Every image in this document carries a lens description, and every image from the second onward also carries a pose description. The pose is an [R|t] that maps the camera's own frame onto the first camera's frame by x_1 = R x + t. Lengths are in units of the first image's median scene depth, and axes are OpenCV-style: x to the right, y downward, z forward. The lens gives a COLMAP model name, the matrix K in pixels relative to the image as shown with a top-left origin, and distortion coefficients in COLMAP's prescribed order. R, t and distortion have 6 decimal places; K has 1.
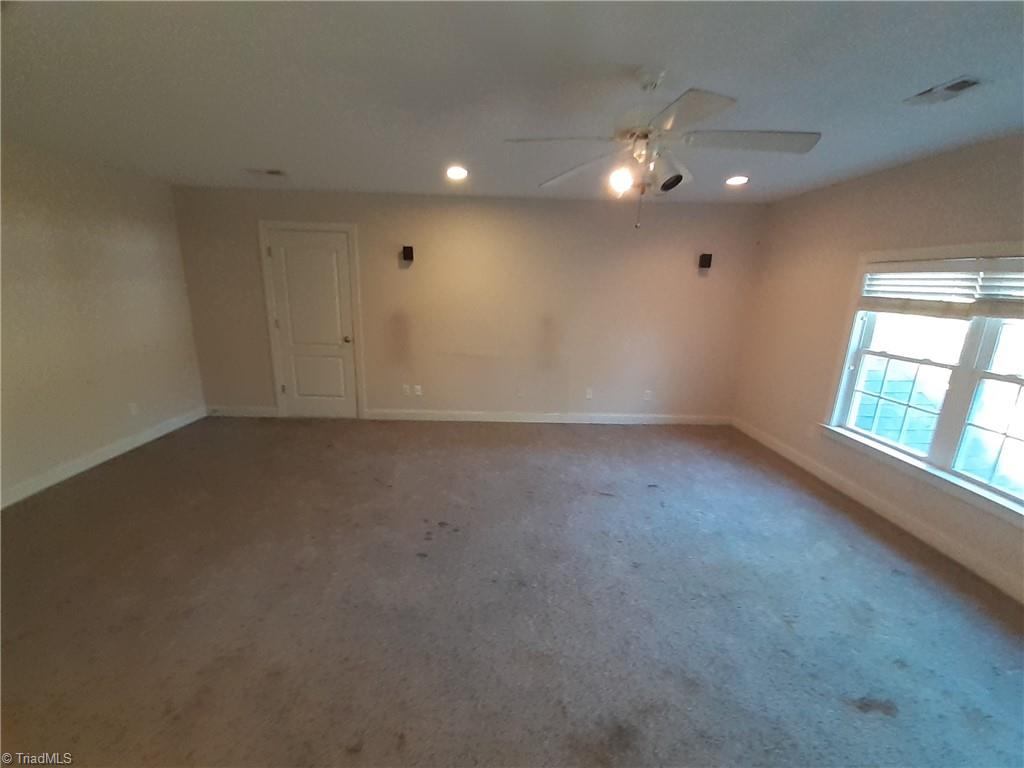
lens RADIAL K [[428.7, 0, 506.7], [0, 428.7, 395.8], [0, 0, 1]] dist [0.001299, 0.000207]
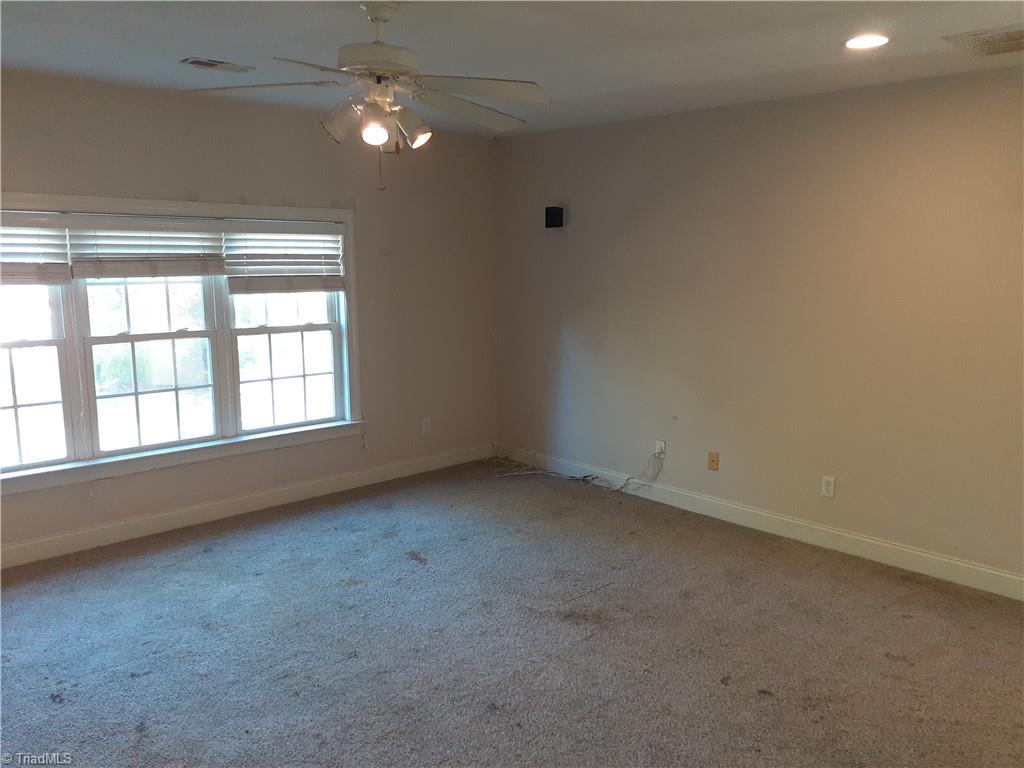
lens RADIAL K [[824.2, 0, 512.0], [0, 824.2, 384.0], [0, 0, 1]] dist [0.102798, -0.171614]
pose [[-0.672180, -0.136964, 0.727609, -0.784619], [0.178902, 0.923574, 0.339125, -0.408803], [-0.718449, 0.358123, -0.596305, 1.468069]]
